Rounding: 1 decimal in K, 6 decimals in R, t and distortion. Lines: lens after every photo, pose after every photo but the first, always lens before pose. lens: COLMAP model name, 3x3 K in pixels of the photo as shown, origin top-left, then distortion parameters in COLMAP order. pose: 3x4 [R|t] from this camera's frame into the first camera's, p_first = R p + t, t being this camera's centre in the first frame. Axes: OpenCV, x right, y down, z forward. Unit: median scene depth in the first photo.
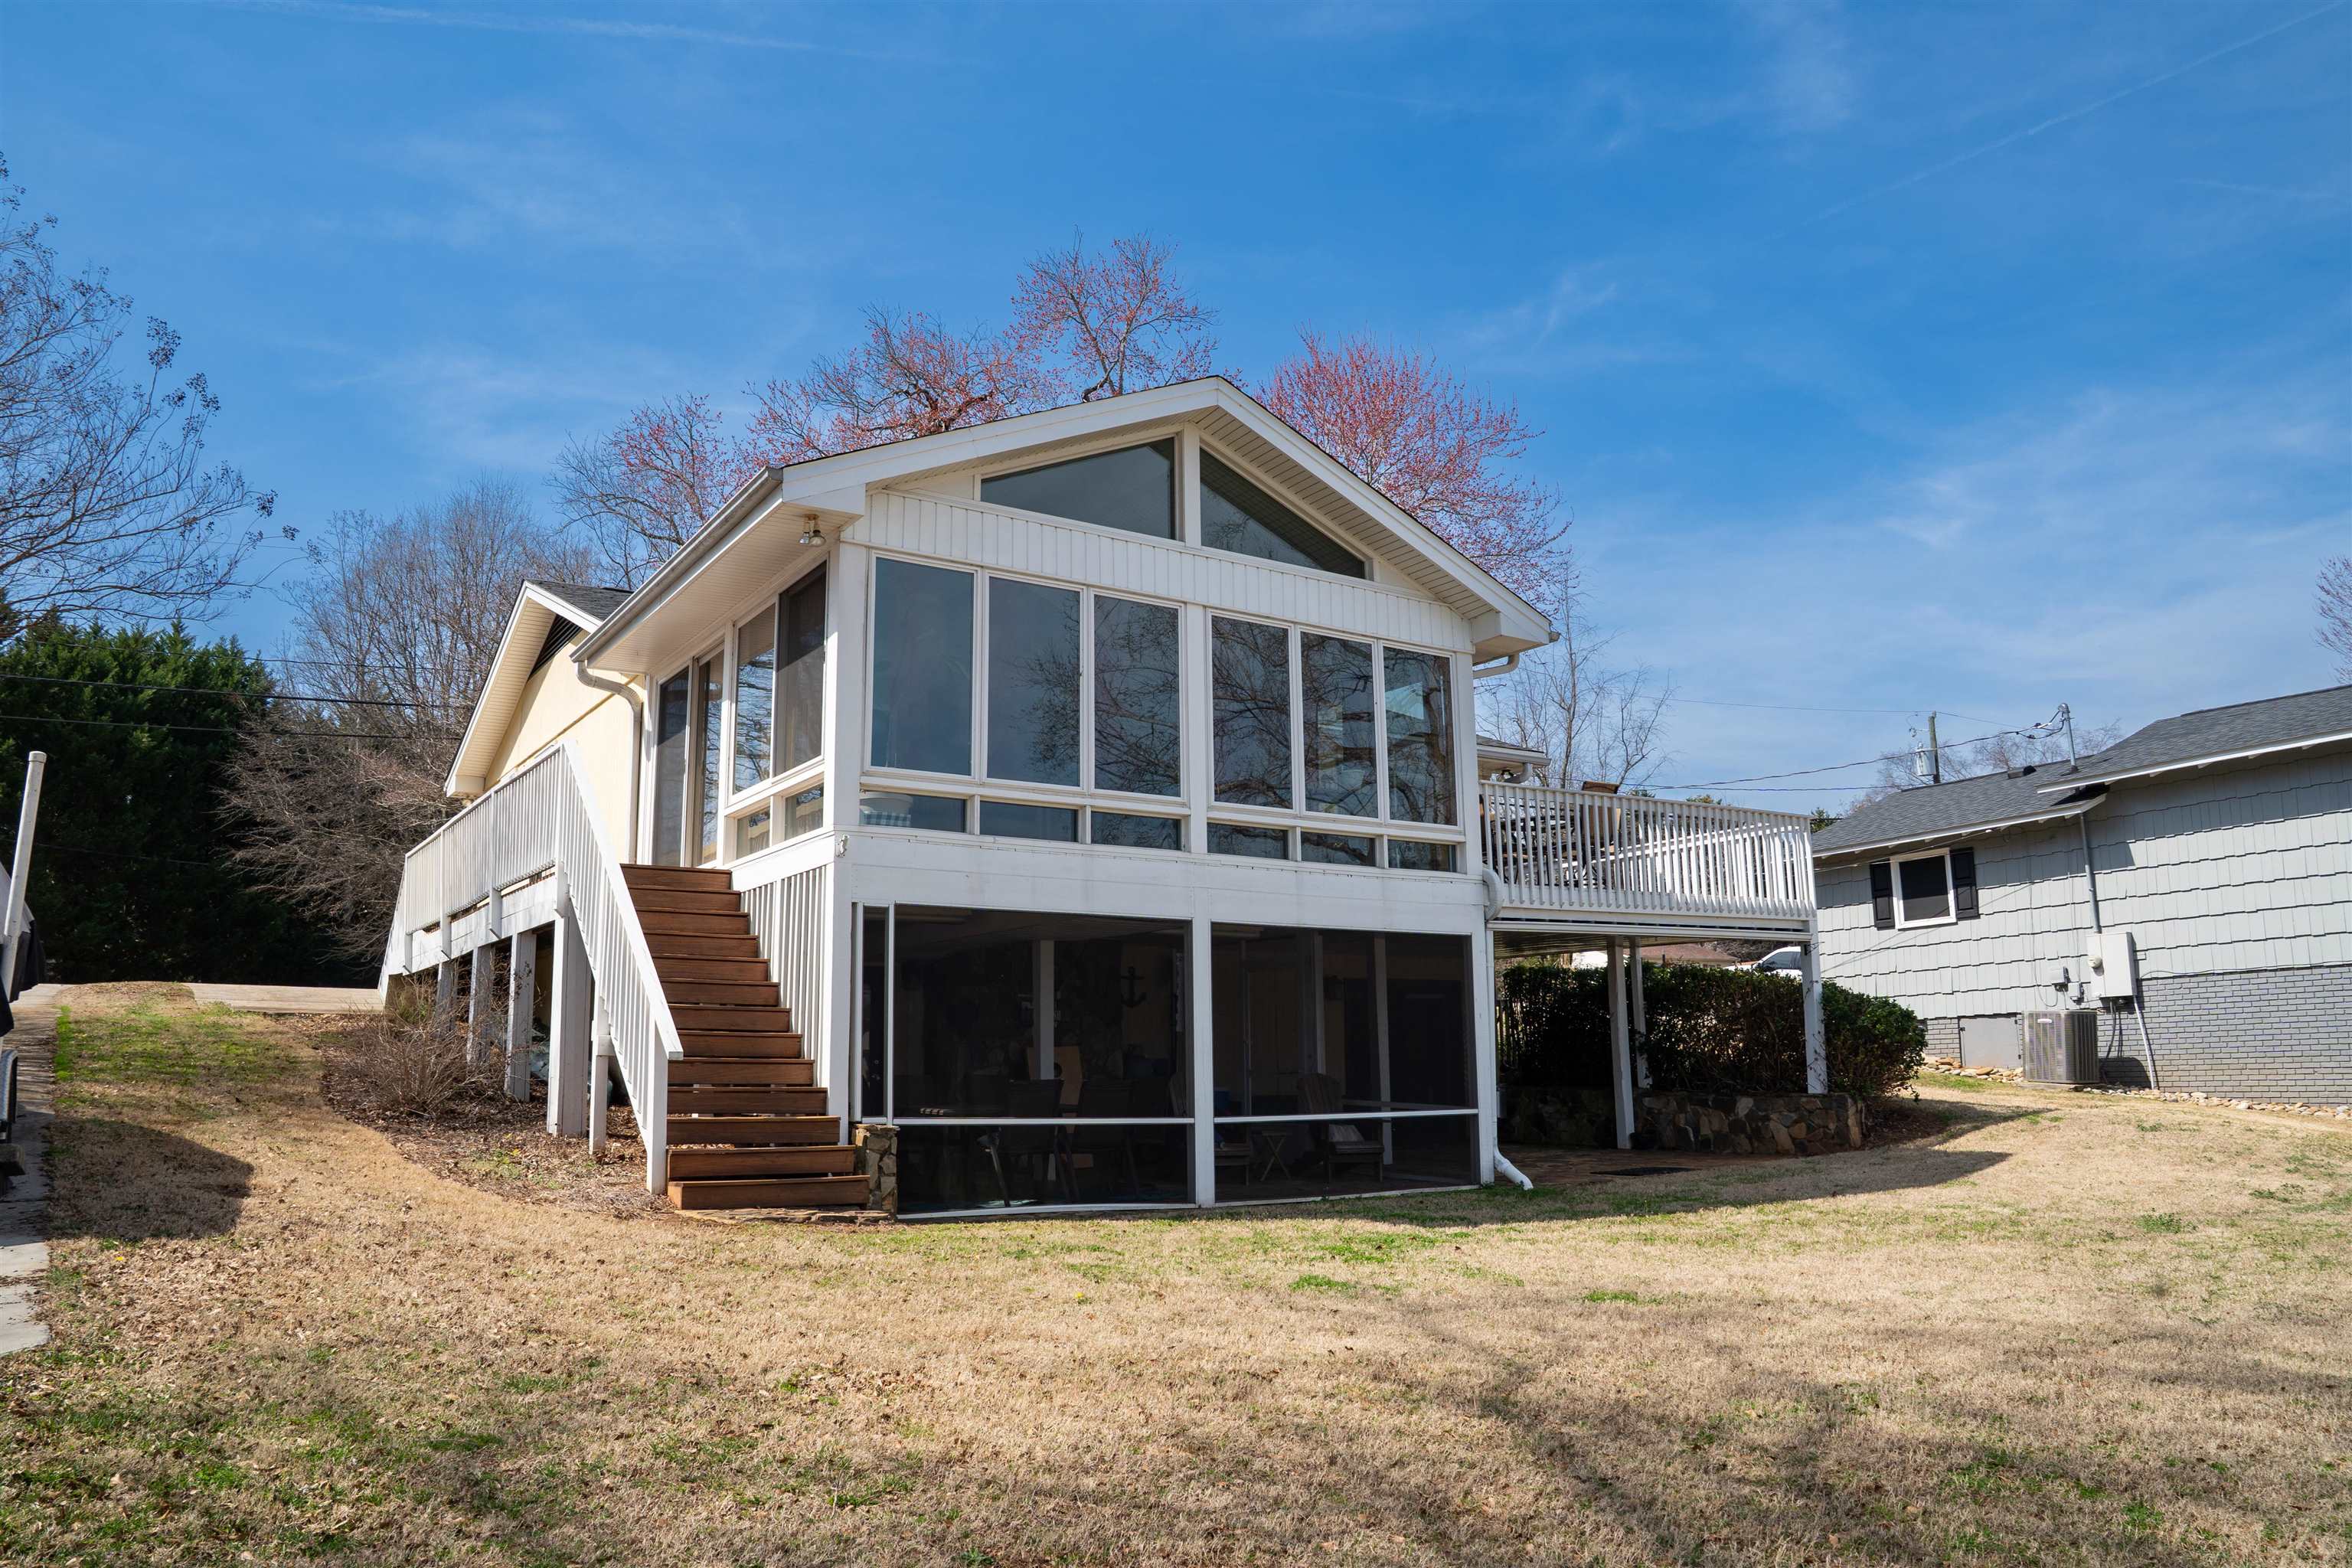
lens RADIAL K [[1604.0, 0, 1175.7], [0, 1604.0, 789.2], [0, 0, 1]] dist [-0.078899, 0.062127]
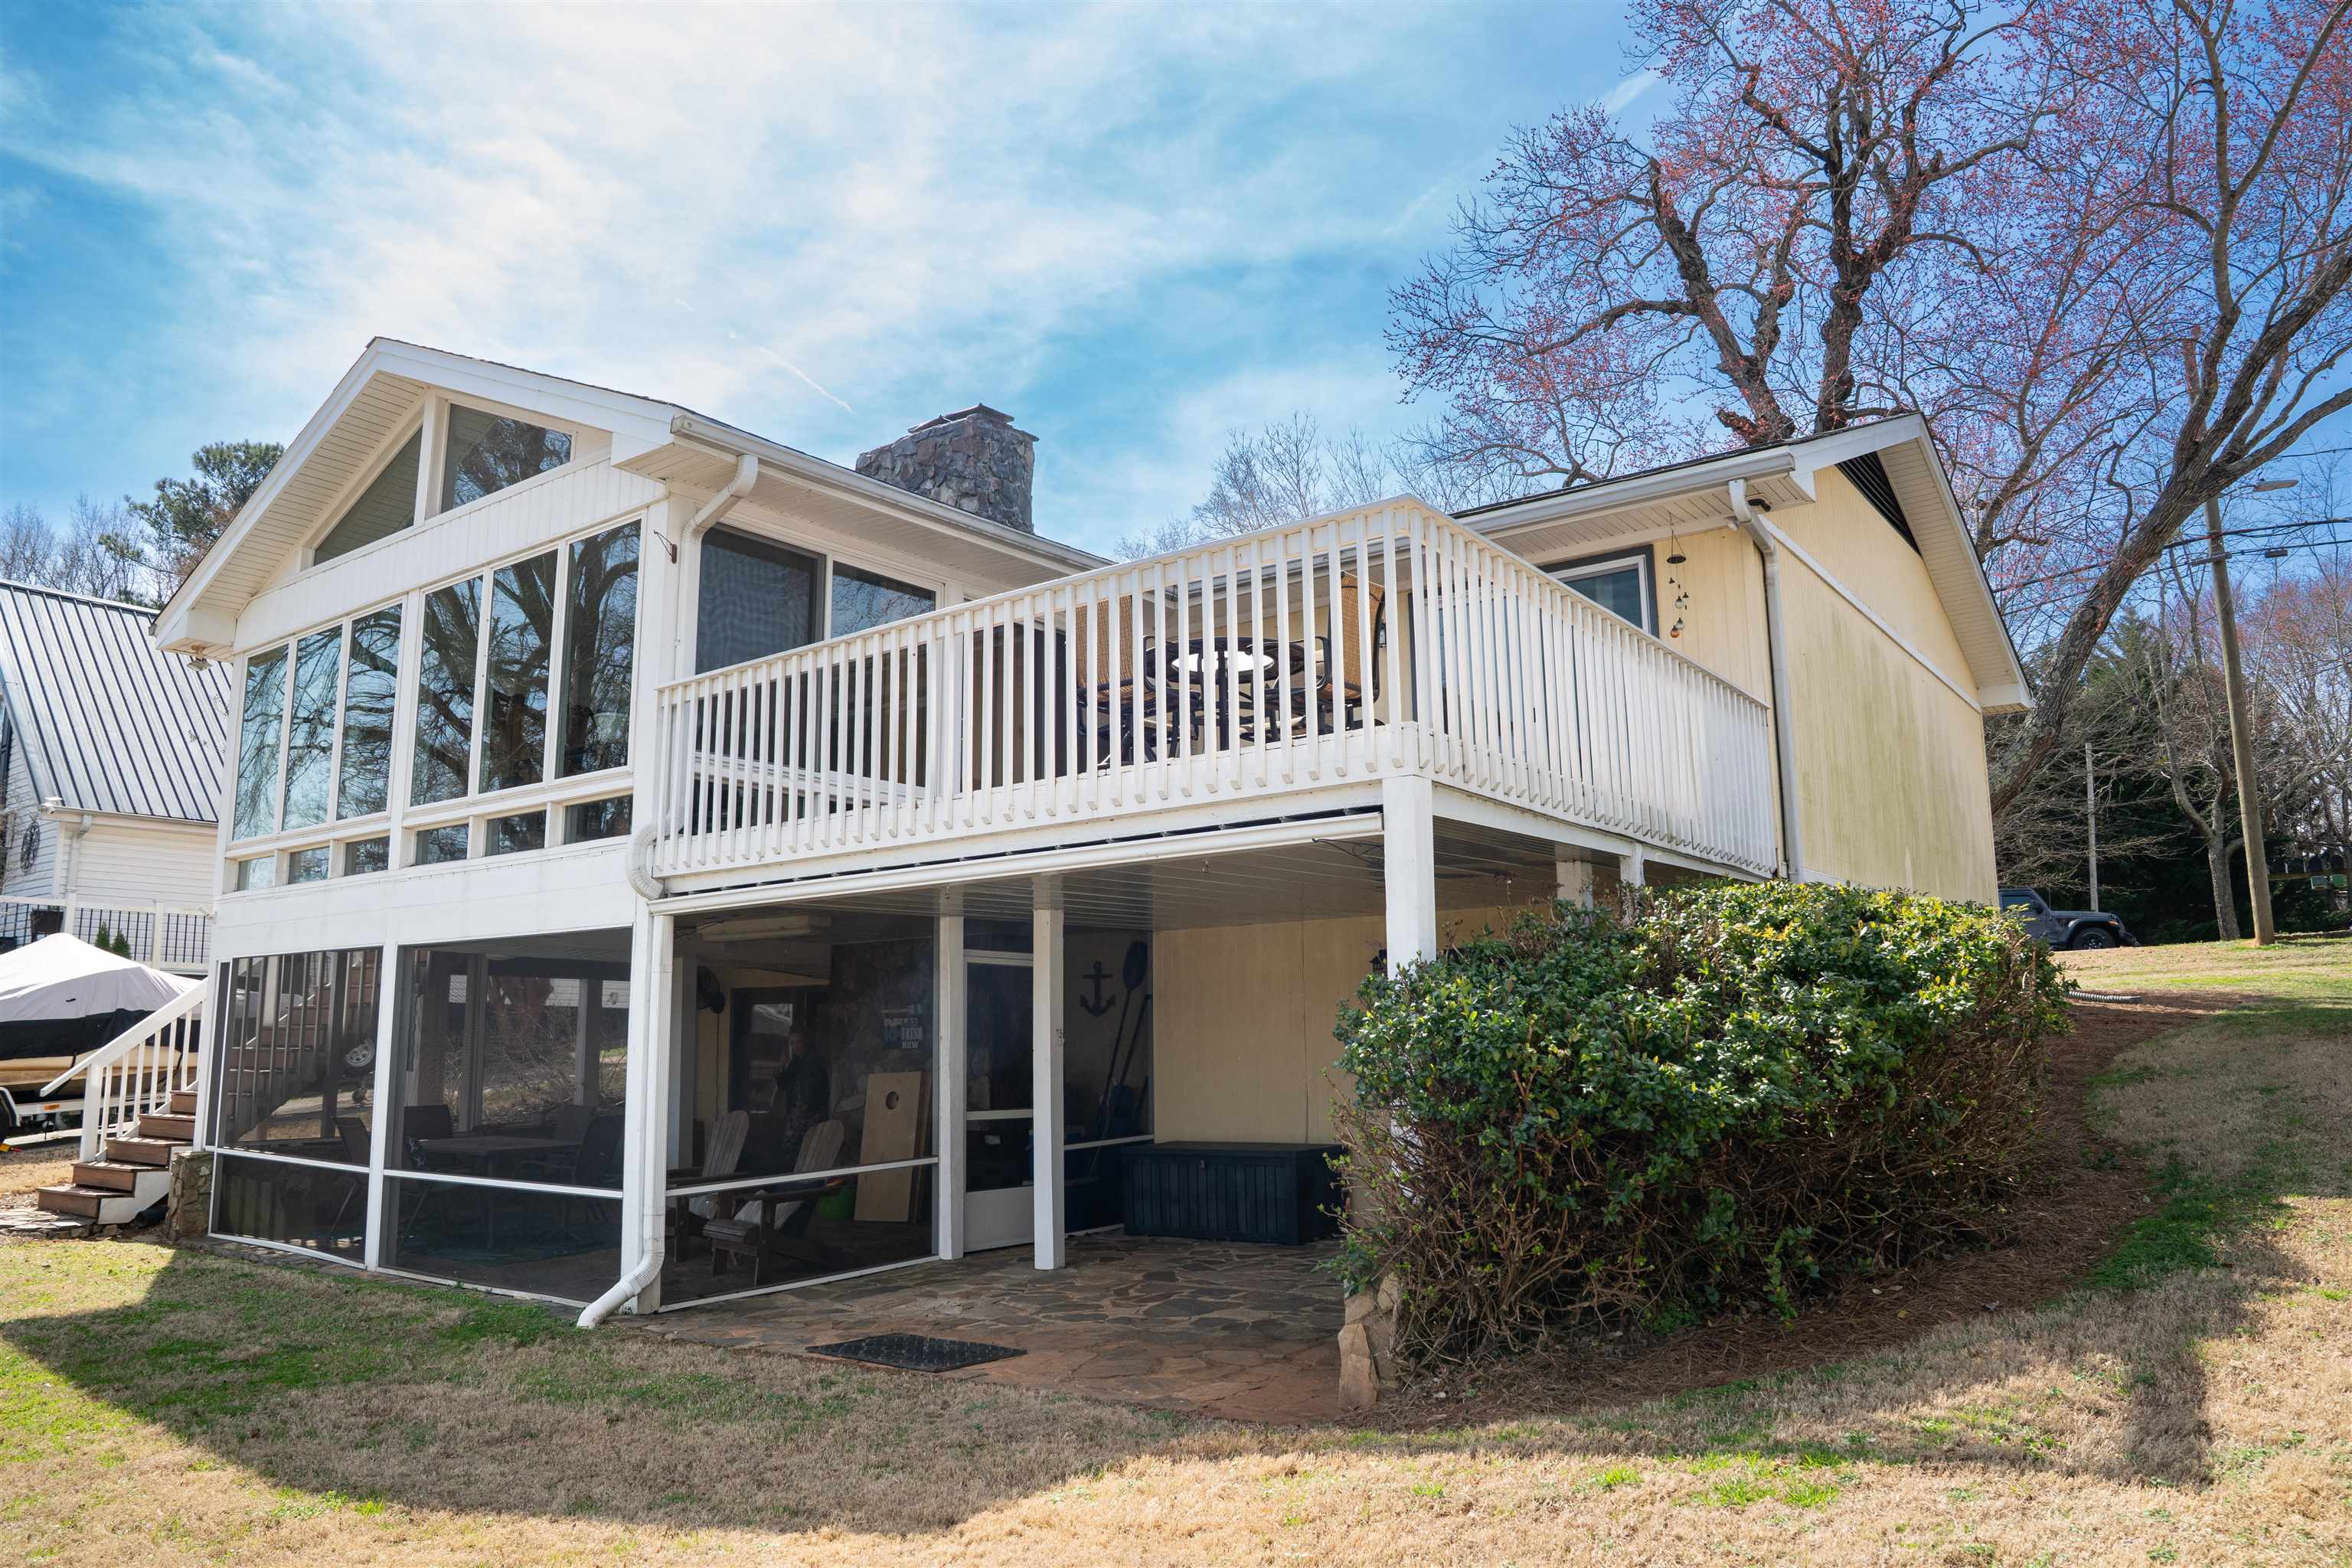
lens RADIAL K [[1604.0, 0, 1175.3], [0, 1604.0, 796.2], [0, 0, 1]] dist [-0.078899, 0.062127]
pose [[0.337091, -0.137052, -0.931443, 0.929360], [0.167592, 0.982281, -0.083881, 0.138009], [0.926435, -0.127827, 0.354087, 1.036105]]
